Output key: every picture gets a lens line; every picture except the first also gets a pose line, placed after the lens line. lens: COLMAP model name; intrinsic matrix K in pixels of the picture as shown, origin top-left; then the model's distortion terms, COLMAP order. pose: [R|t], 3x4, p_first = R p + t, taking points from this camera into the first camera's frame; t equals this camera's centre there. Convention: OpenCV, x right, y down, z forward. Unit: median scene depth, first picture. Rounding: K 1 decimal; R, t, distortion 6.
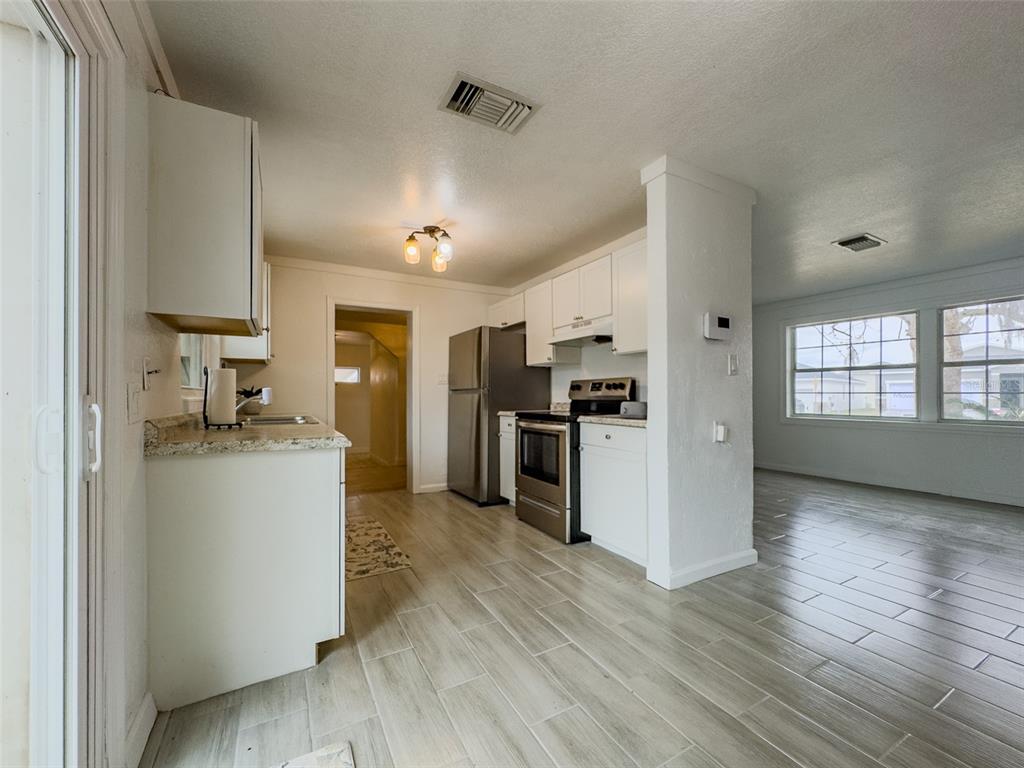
lens RADIAL K [[416.8, 0, 513.2], [0, 416.8, 390.1], [0, 0, 1]] dist [-0.002040, -0.000230]
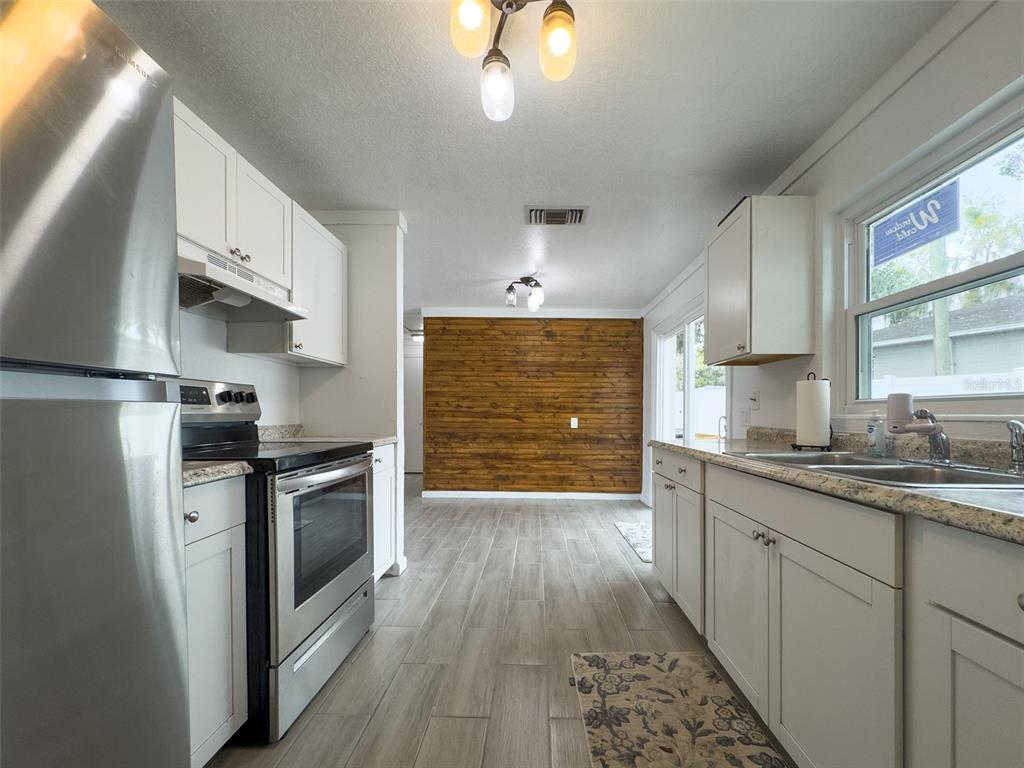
lens RADIAL K [[416.8, 0, 533.2], [0, 416.8, 417.7], [0, 0, 1]] dist [-0.002040, -0.000230]
pose [[-0.868542, -0.004440, 0.495595, -0.688858], [-0.005170, 0.999987, -0.000101, 0.029145], [-0.495588, -0.002650, -0.868554, 2.242542]]
